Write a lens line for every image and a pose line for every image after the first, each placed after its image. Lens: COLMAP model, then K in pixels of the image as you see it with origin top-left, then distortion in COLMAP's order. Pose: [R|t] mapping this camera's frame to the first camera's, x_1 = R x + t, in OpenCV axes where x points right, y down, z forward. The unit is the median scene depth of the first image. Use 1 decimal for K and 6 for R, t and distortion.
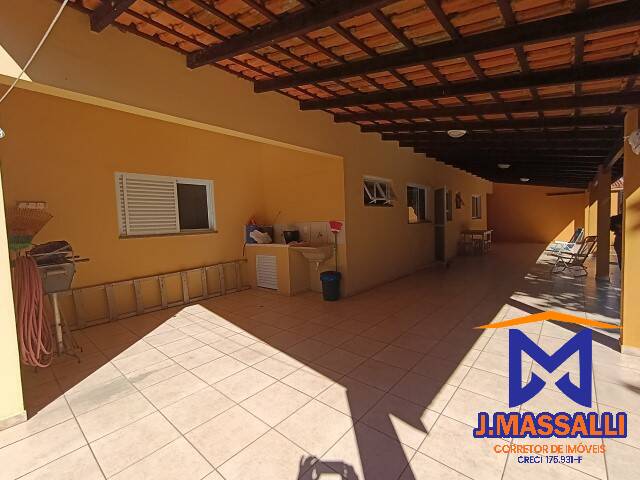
lens RADIAL K [[289.6, 0, 321.2], [0, 289.6, 238.0], [0, 0, 1]] dist [0.009499, -0.000841]
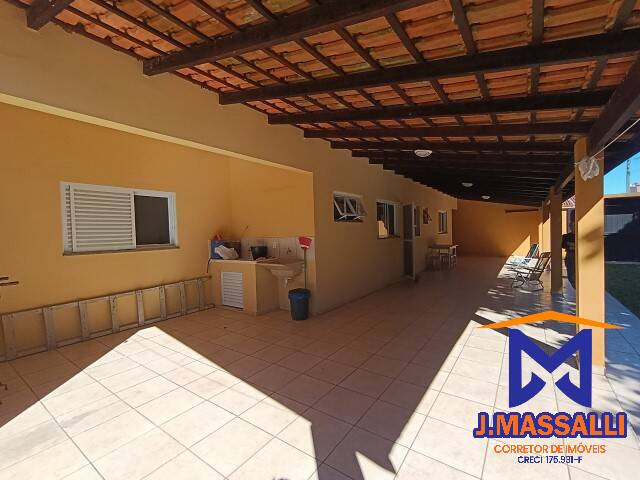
lens RADIAL K [[289.6, 0, 320.7], [0, 289.6, 238.8], [0, 0, 1]] dist [0.009499, -0.000841]
pose [[0.995658, 0.006926, 0.092833, 0.013171], [-0.003325, 0.999238, -0.038881, -0.015798], [-0.093032, 0.038403, 0.994922, 0.024938]]
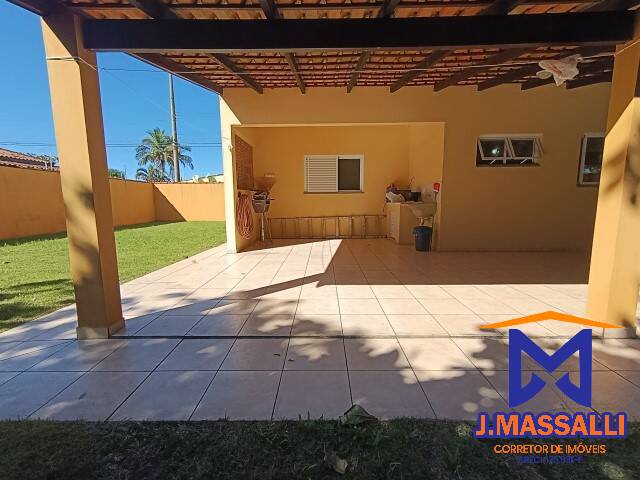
lens RADIAL K [[289.6, 0, 320.6], [0, 289.6, 238.4], [0, 0, 1]] dist [0.009499, -0.000841]
pose [[0.651024, 0.125834, -0.748554, 0.665806], [-0.059696, 0.991597, 0.114772, 0.058127], [0.756706, -0.030033, 0.653065, -0.078624]]
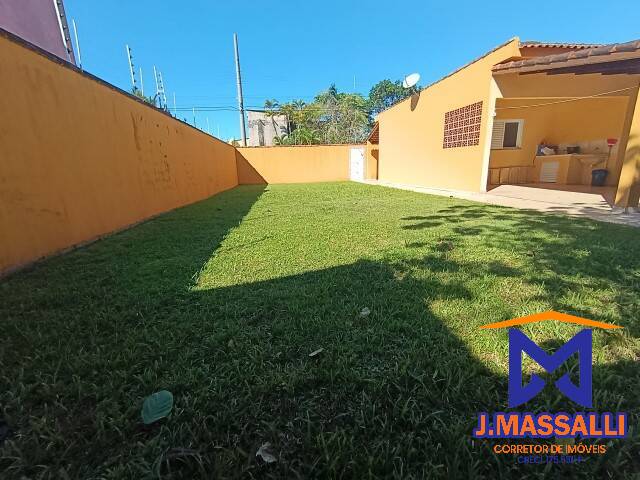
lens RADIAL K [[289.6, 0, 317.5], [0, 289.6, 237.1], [0, 0, 1]] dist [0.009499, -0.000841]
pose [[0.750570, 0.167540, -0.639199, -0.058142], [-0.033832, 0.975799, 0.216038, 0.202823], [0.659924, -0.140527, 0.738073, -1.539835]]
